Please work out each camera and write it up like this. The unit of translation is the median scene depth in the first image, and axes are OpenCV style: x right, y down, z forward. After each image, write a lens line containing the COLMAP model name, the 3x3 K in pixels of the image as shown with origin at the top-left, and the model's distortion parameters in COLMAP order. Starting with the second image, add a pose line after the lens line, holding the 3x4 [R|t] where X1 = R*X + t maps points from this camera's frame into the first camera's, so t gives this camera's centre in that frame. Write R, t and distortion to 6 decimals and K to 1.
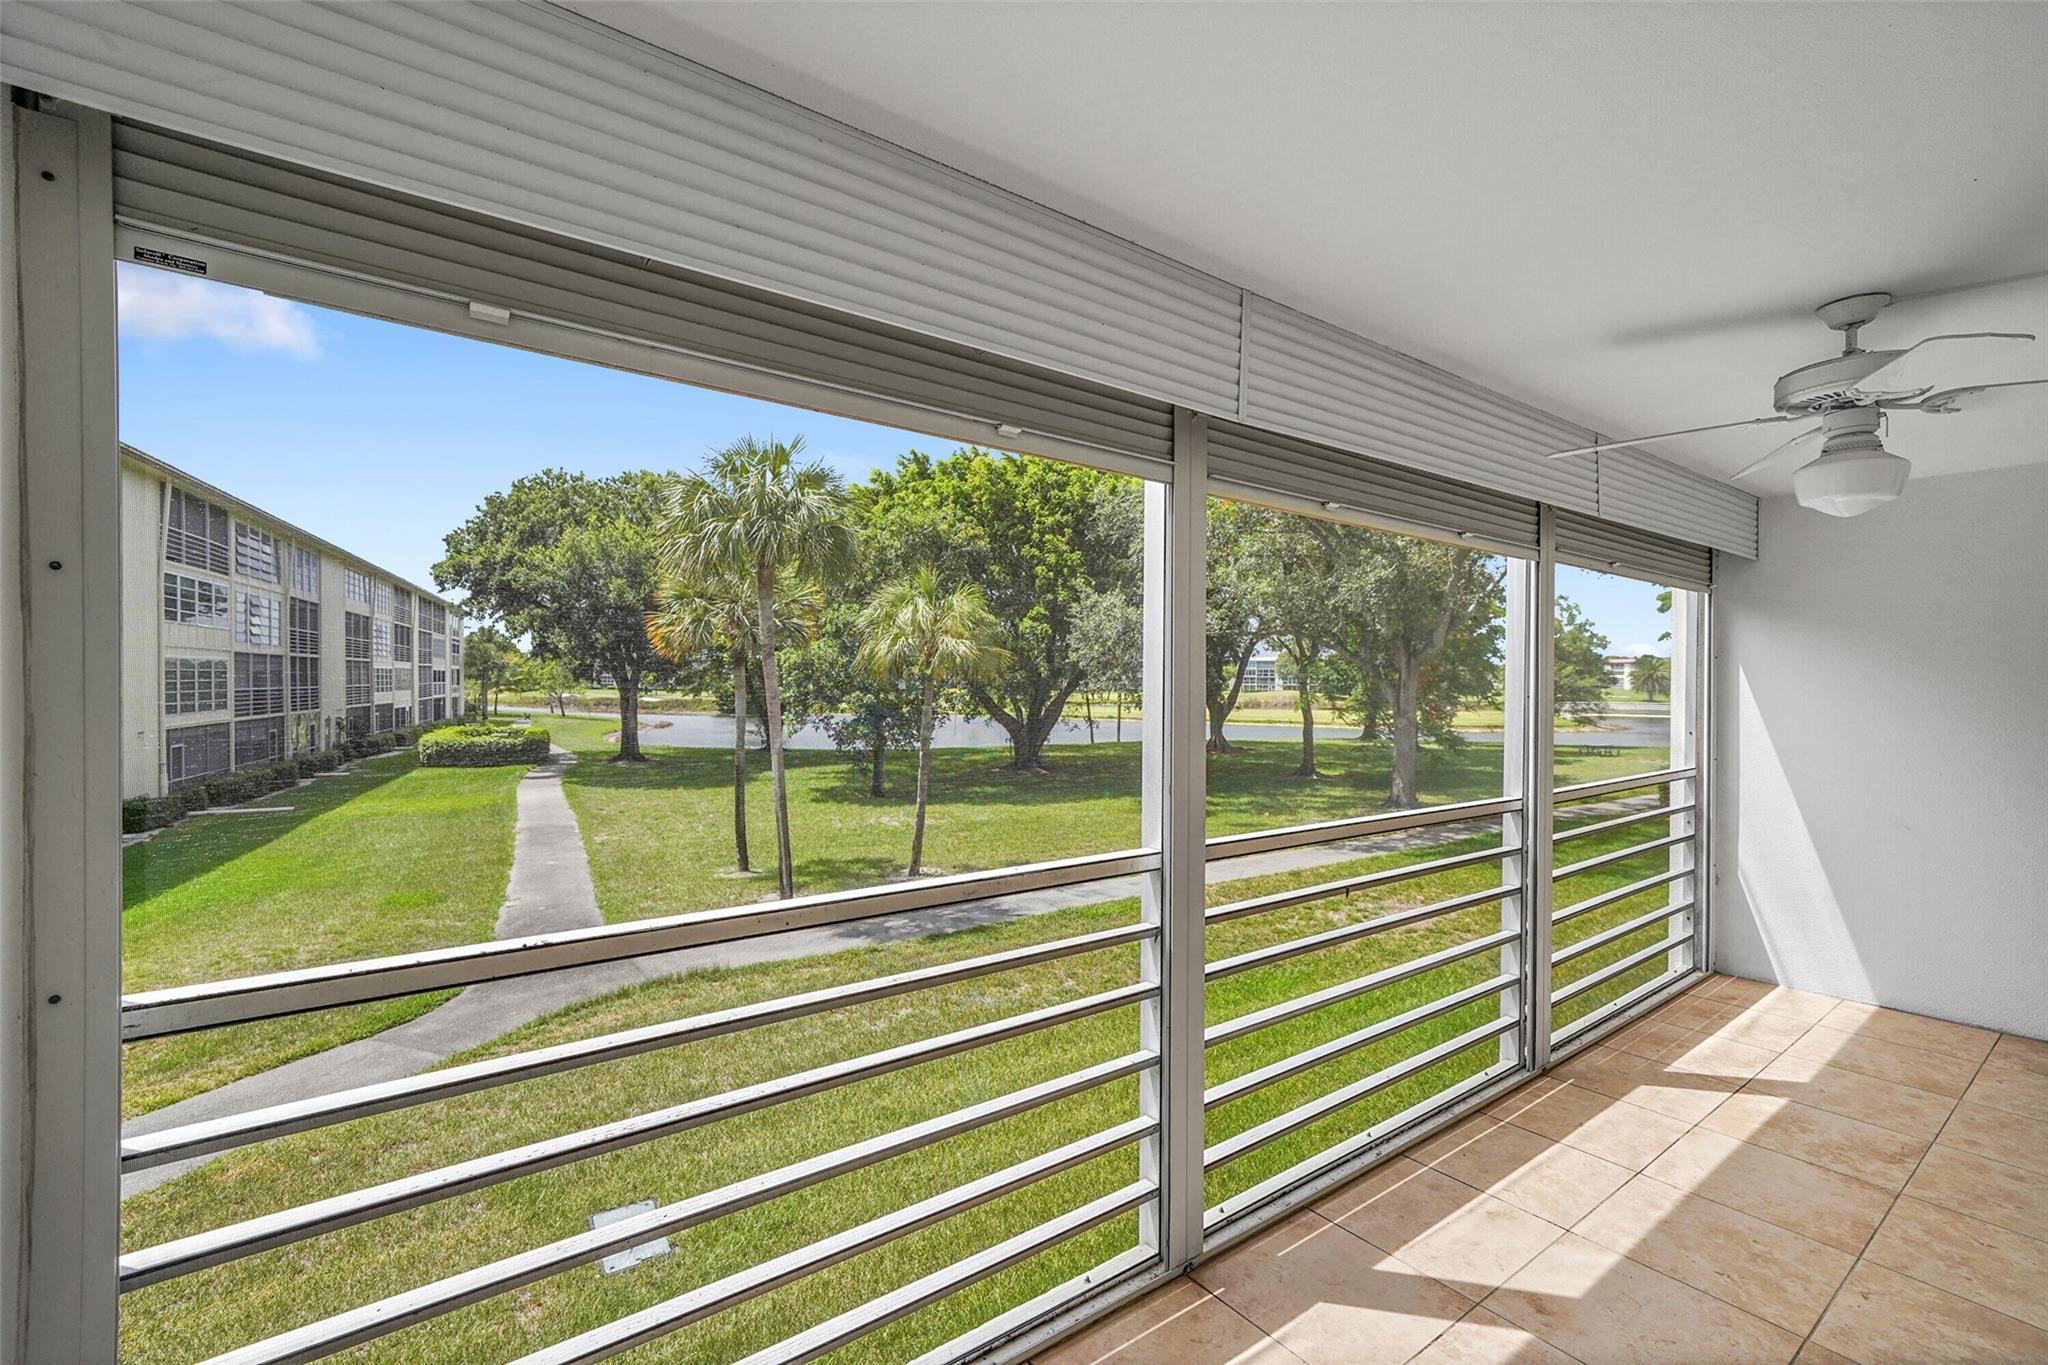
lens RADIAL K [[868.7, 0, 1022.0], [0, 868.7, 685.4], [0, 0, 1]] dist [-0.001474, -0.000121]
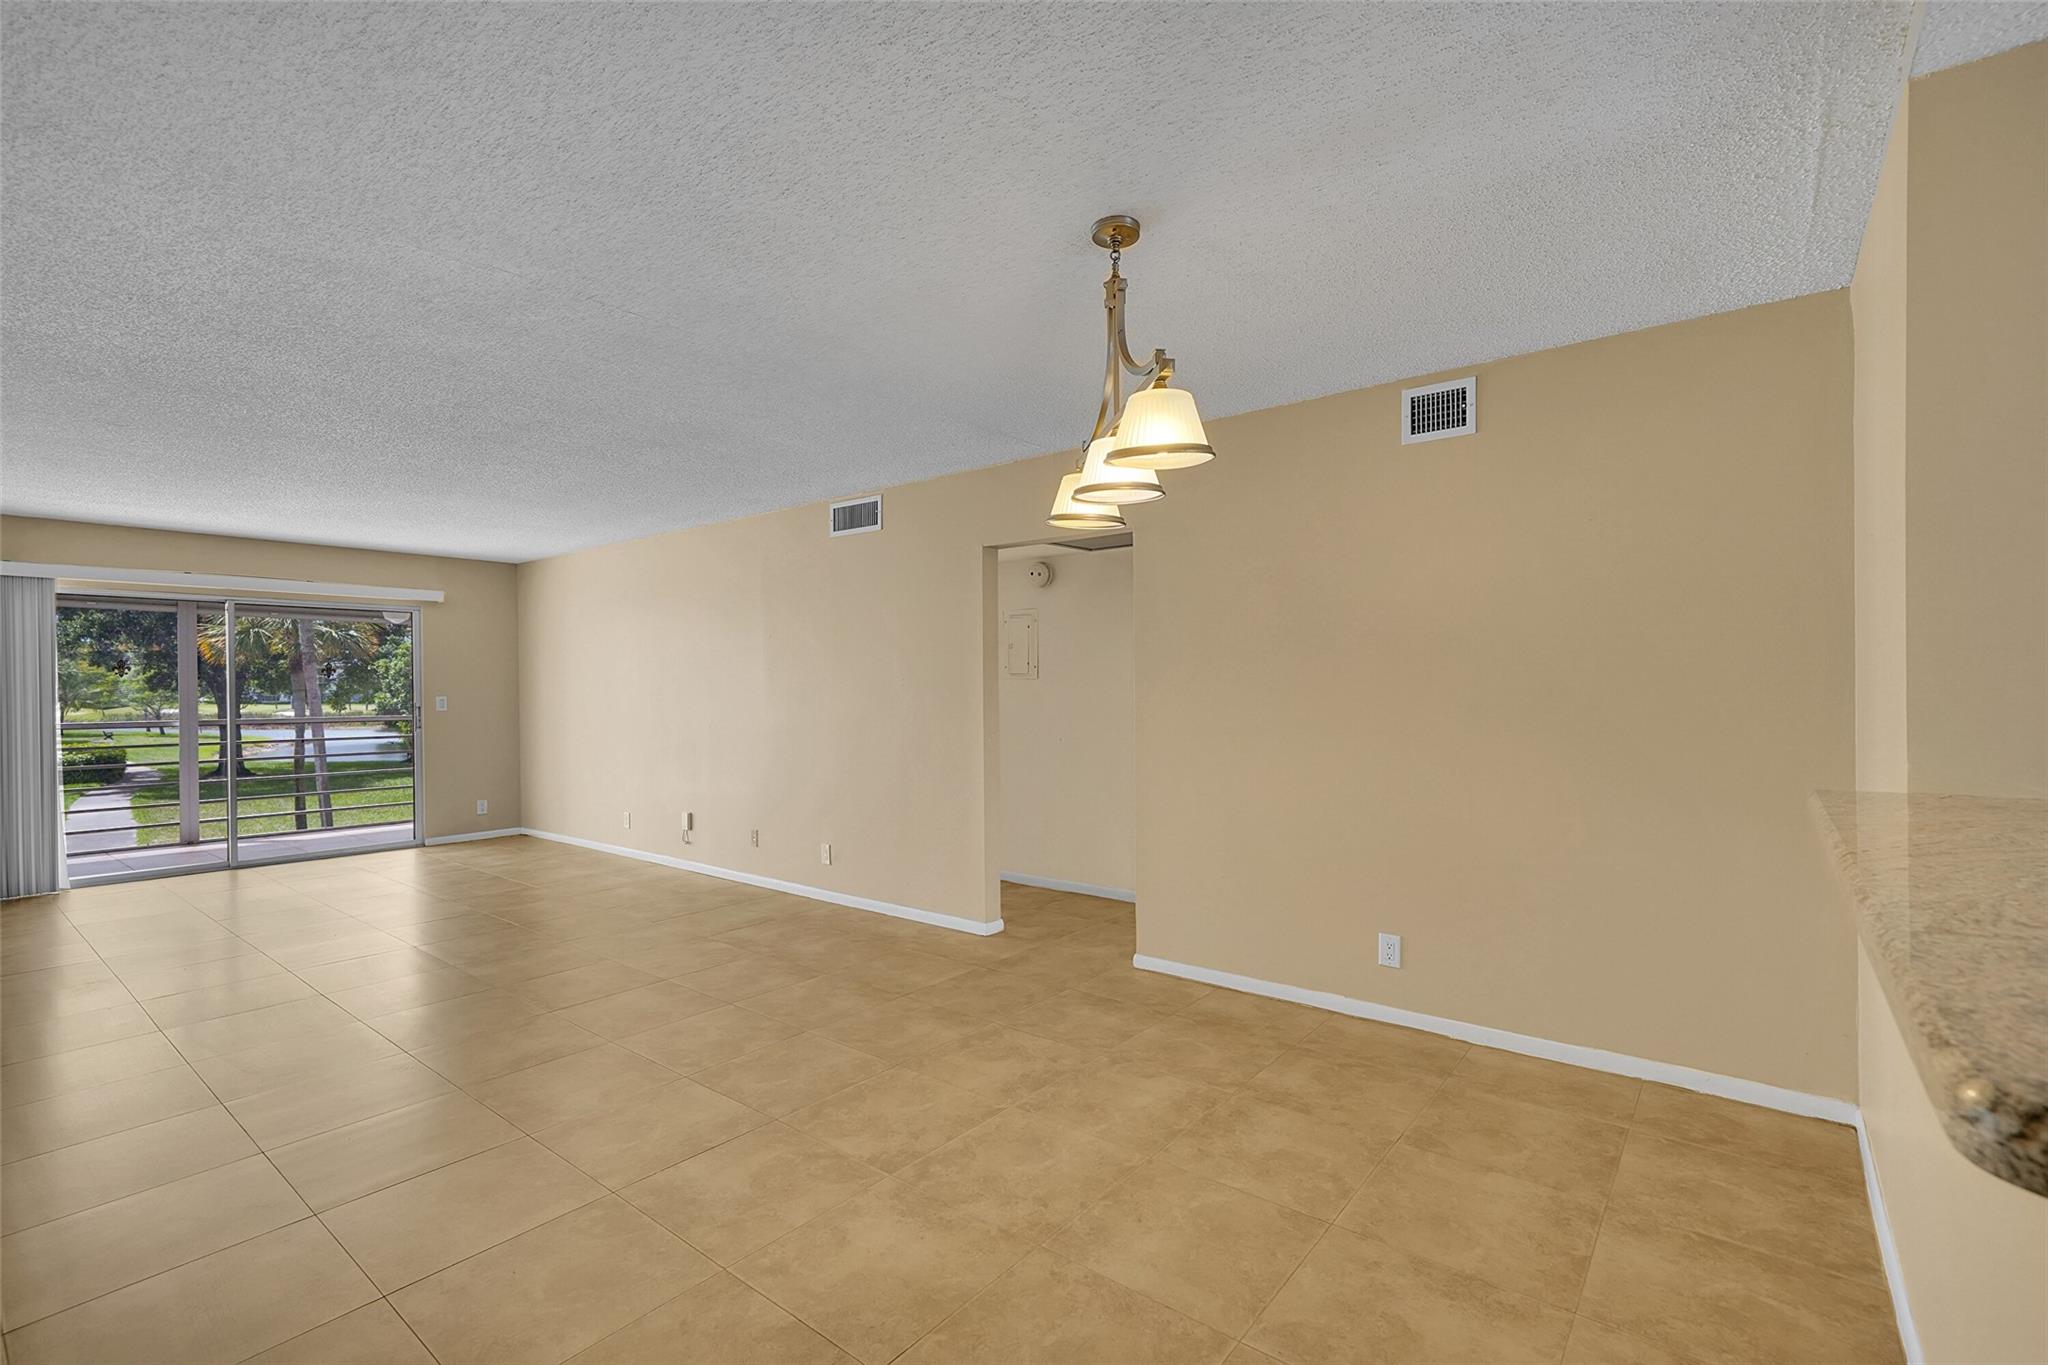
lens RADIAL K [[923.0, 0, 1029.0], [0, 923.0, 681.9], [0, 0, 1]] dist [0.003311, 0.002577]
pose [[0.965614, -0.001066, 0.259978, 0.114649], [0.005902, 0.999824, -0.017821, 0.008040], [-0.259913, 0.018742, 0.965450, -0.182334]]
